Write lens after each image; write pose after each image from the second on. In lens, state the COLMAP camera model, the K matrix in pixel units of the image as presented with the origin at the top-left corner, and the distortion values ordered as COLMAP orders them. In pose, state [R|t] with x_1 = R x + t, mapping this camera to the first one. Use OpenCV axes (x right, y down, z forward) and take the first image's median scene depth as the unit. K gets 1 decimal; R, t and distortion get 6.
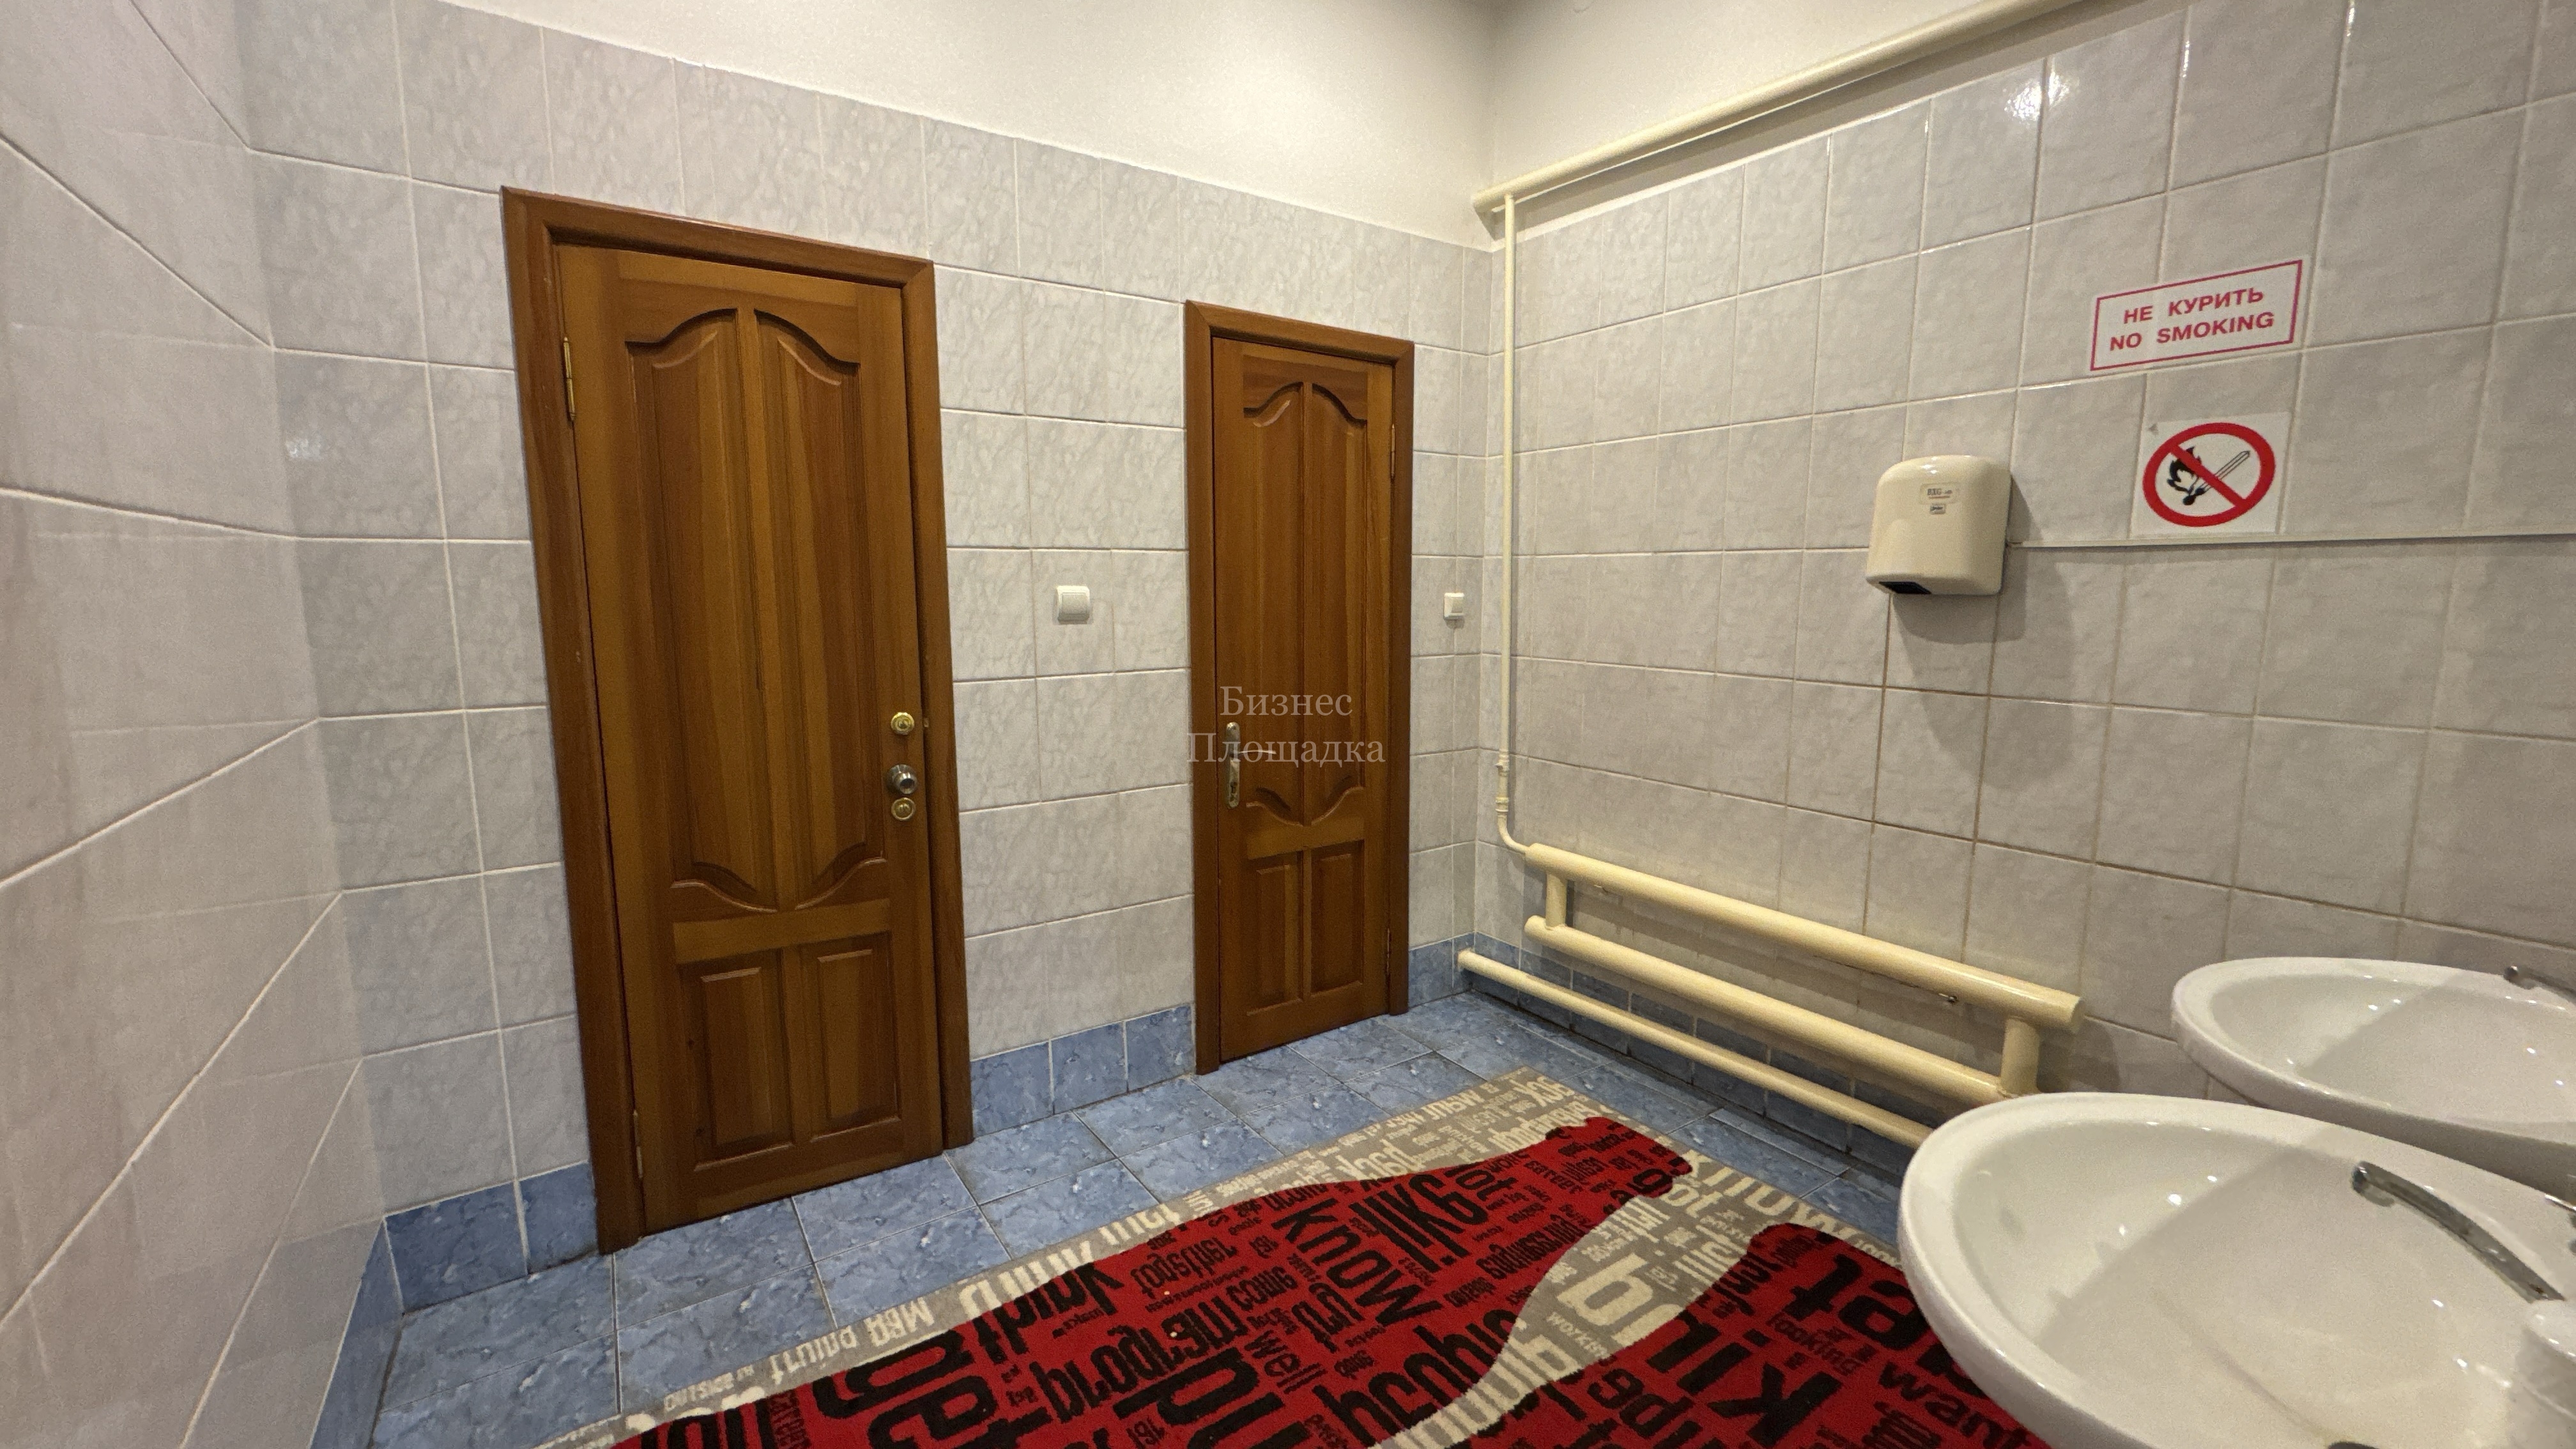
lens RADIAL K [[1026.3, 0, 1287.0], [0, 1026.3, 718.8], [0, 0, 1]] dist [0.000181, 0.000368]
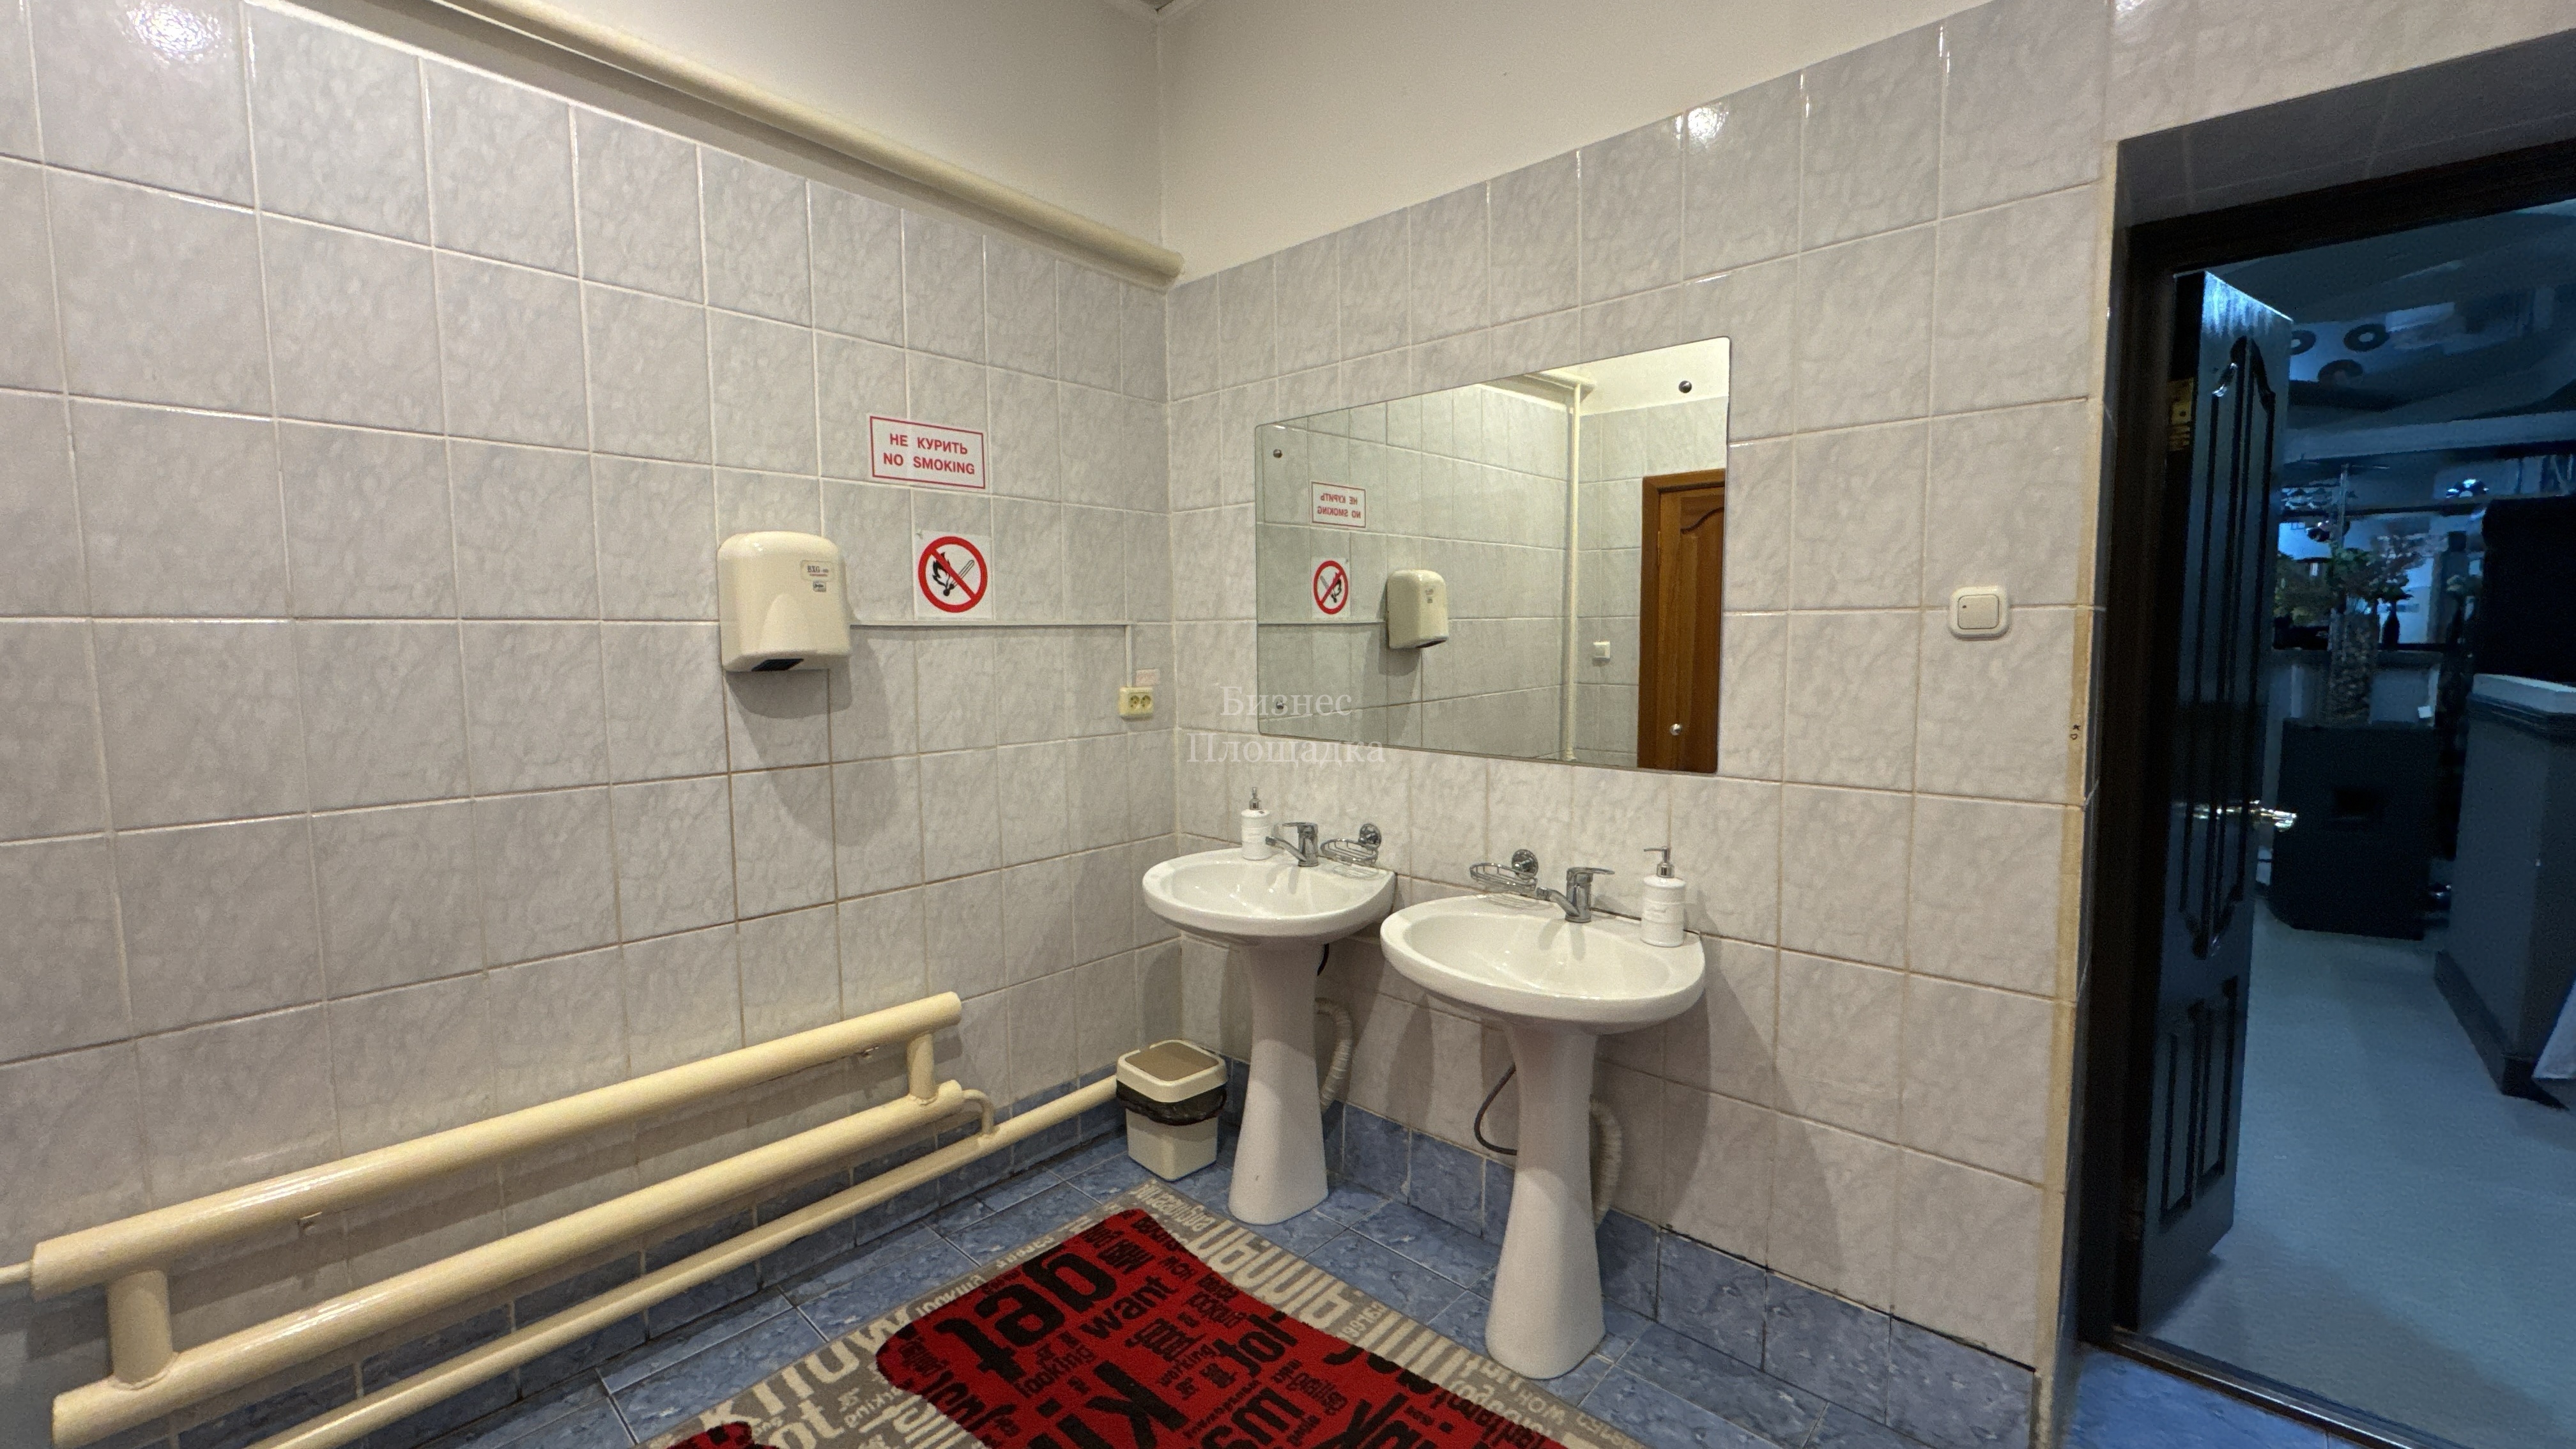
lens RADIAL K [[1026.3, 0, 1287.7], [0, 1026.3, 725.0], [0, 0, 1]] dist [0.000181, 0.000368]
pose [[-0.222684, -0.083579, 0.971301, -0.459236], [0.137805, 0.983616, 0.116232, -0.123421], [-0.965102, 0.159733, -0.207518, 0.784510]]
